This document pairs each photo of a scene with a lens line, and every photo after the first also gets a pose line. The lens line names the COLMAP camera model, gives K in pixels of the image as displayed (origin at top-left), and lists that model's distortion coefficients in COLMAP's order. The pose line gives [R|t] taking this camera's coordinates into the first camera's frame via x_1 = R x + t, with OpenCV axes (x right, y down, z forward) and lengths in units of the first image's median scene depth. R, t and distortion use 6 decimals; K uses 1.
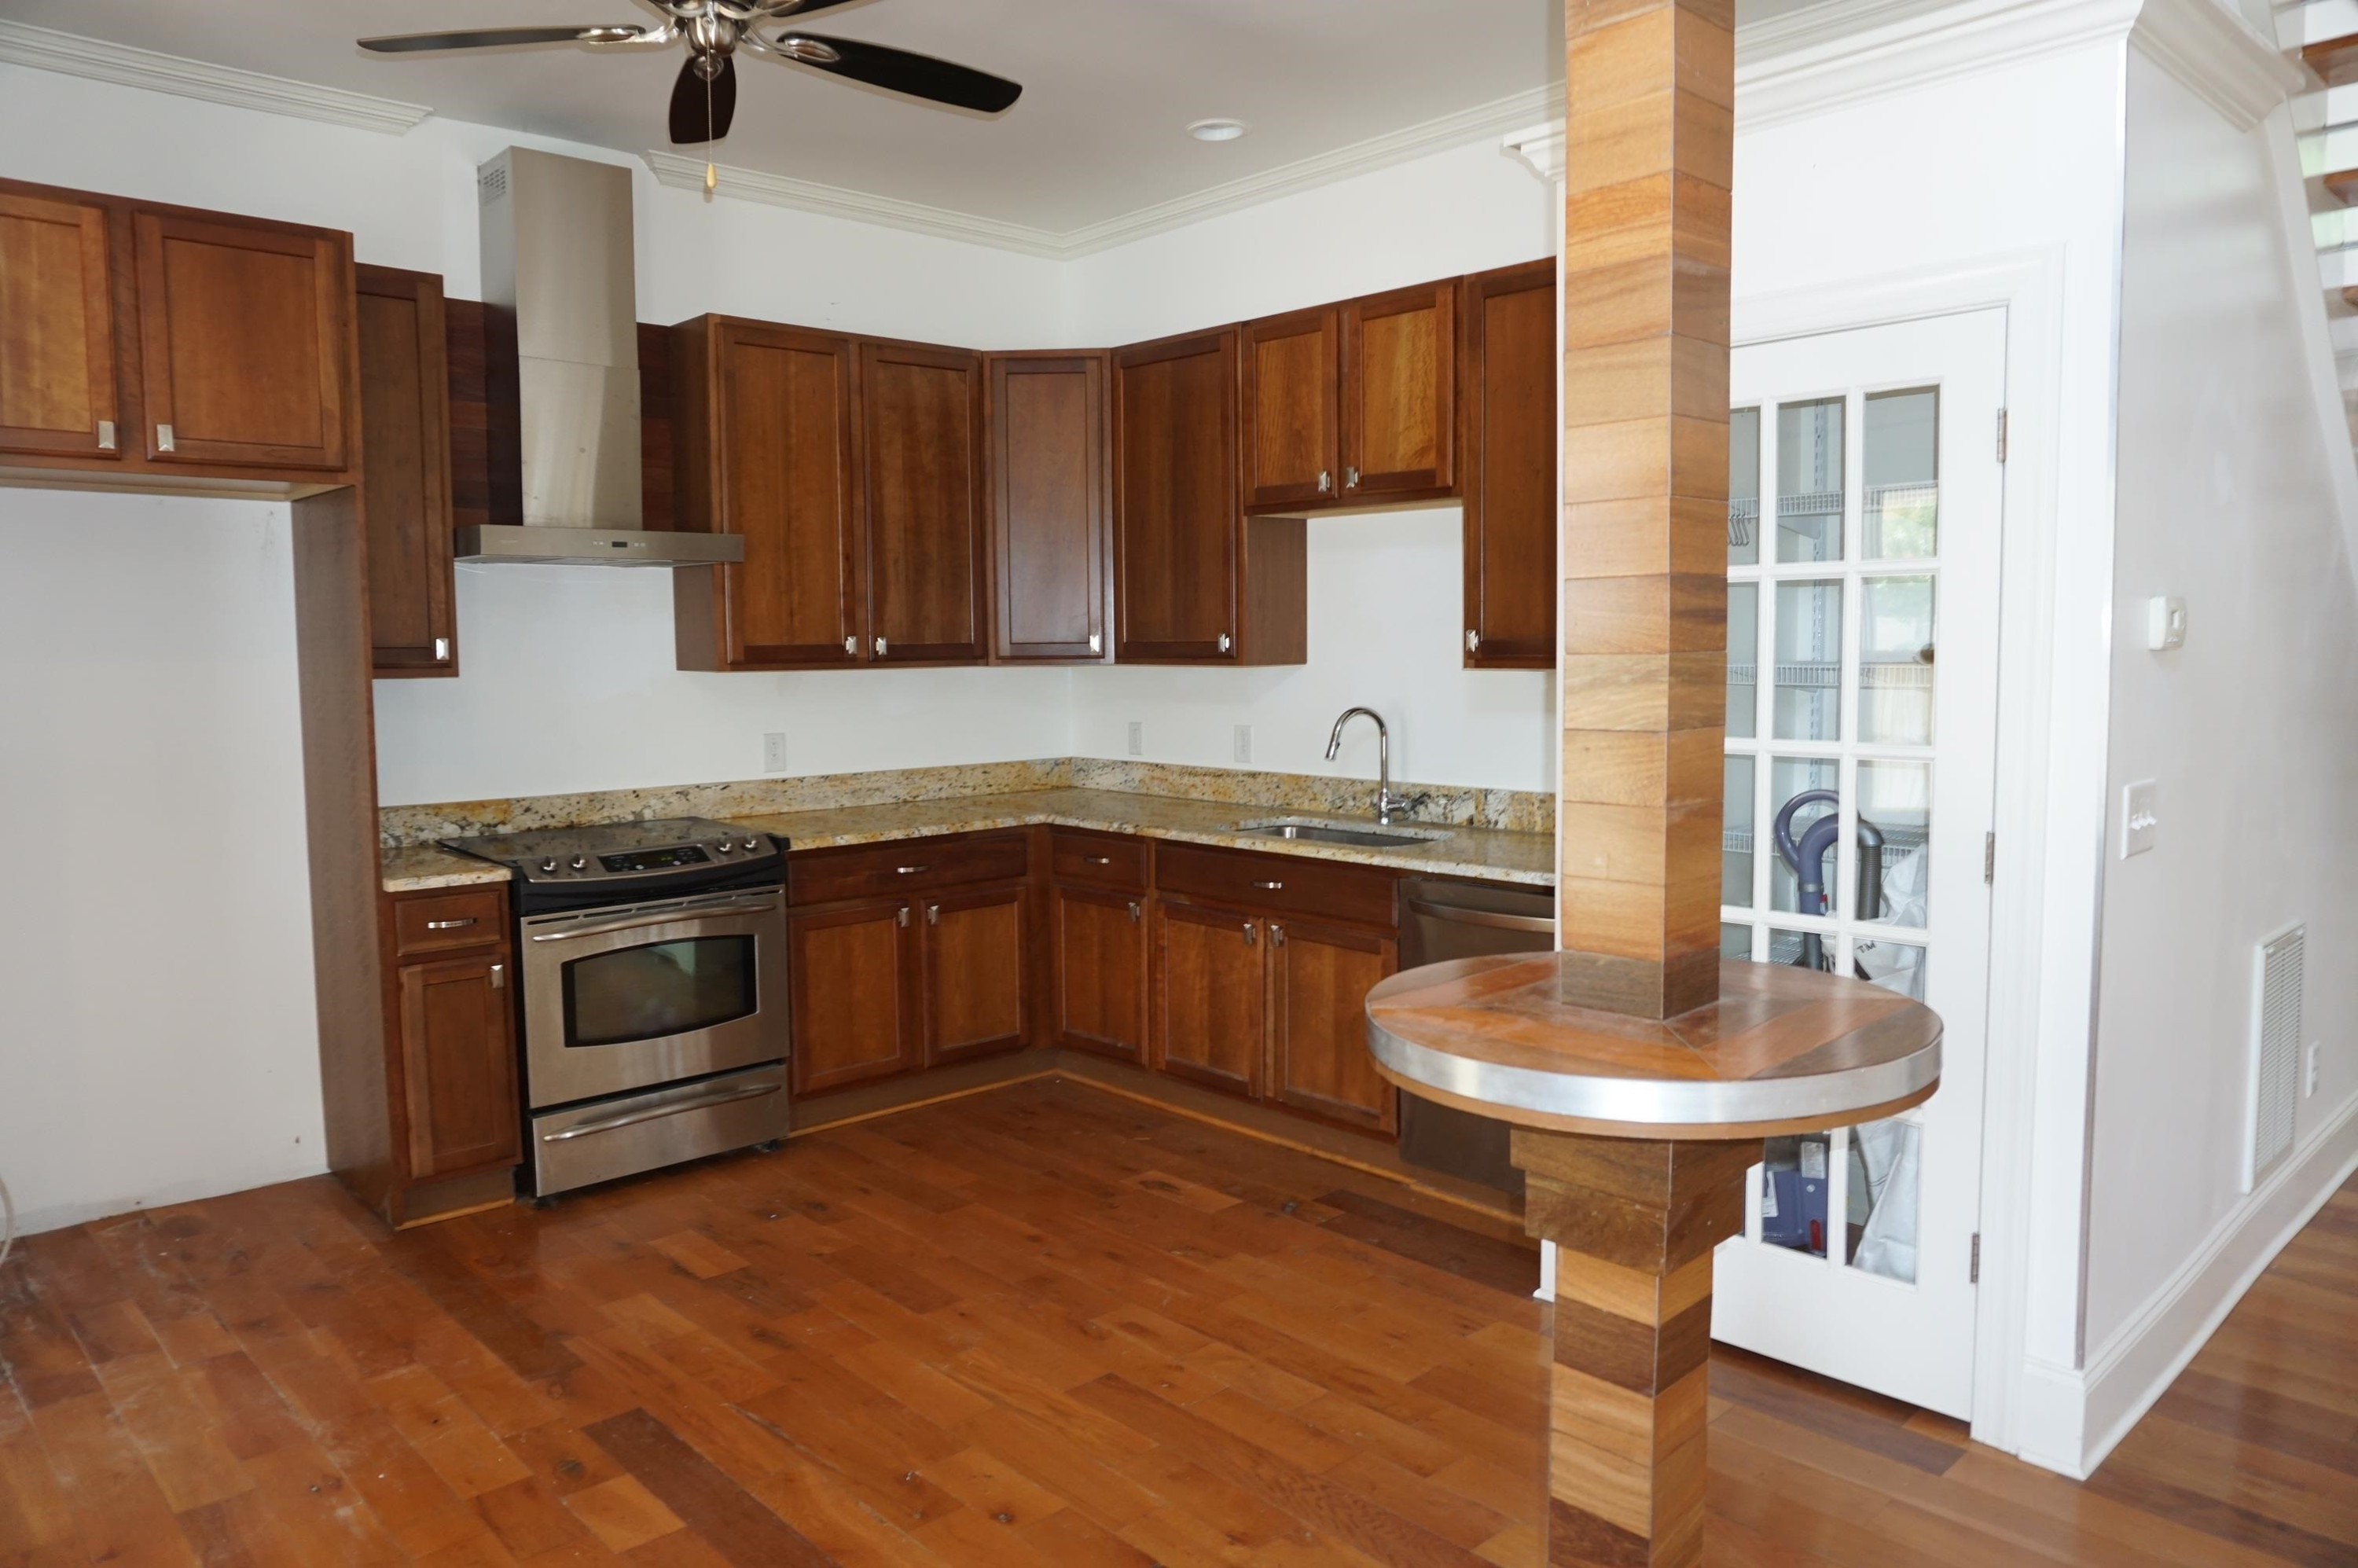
lens RADIAL K [[1595.1, 0, 1160.8], [0, 1595.1, 793.2], [0, 0, 1]] dist [-0.050400, 0.037096]
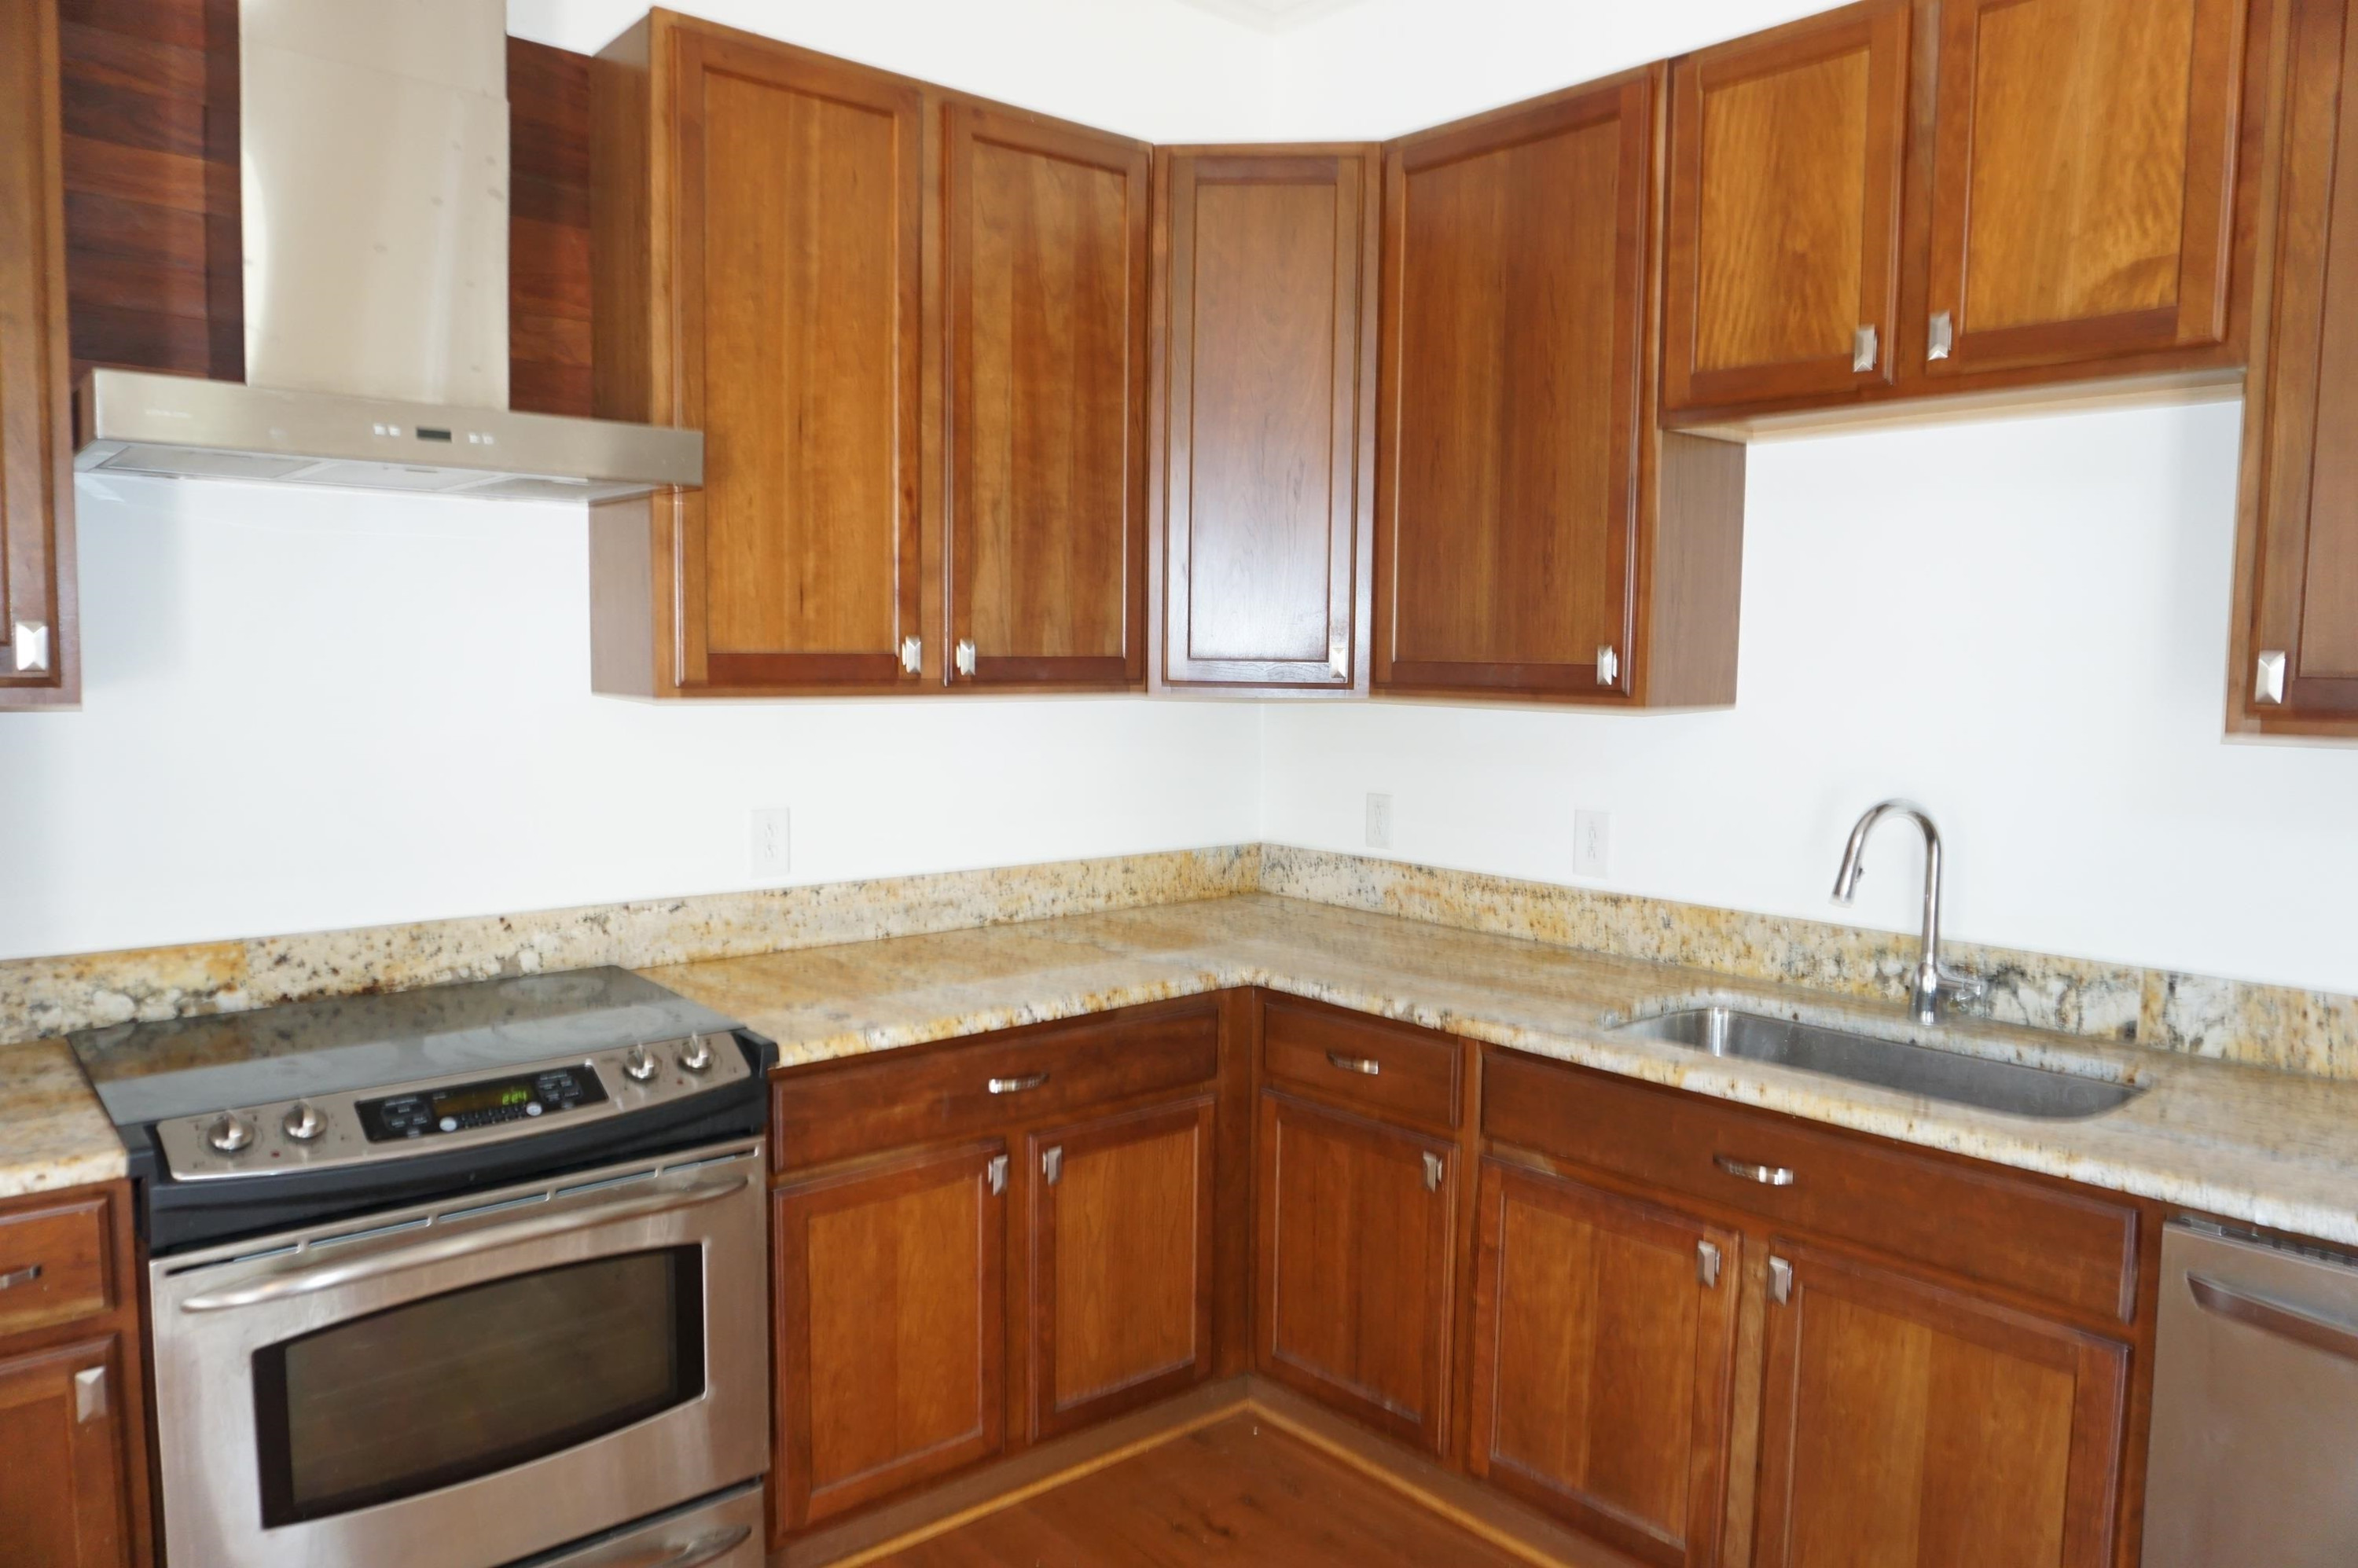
lens RADIAL K [[1595.1, 0, 1154.0], [0, 1595.1, 785.0], [0, 0, 1]] dist [-0.050400, 0.037096]
pose [[0.999087, 0.023871, -0.035437, -0.106008], [-0.024288, 0.999640, -0.011380, -0.051570], [0.035153, 0.012230, 0.999307, 0.534183]]
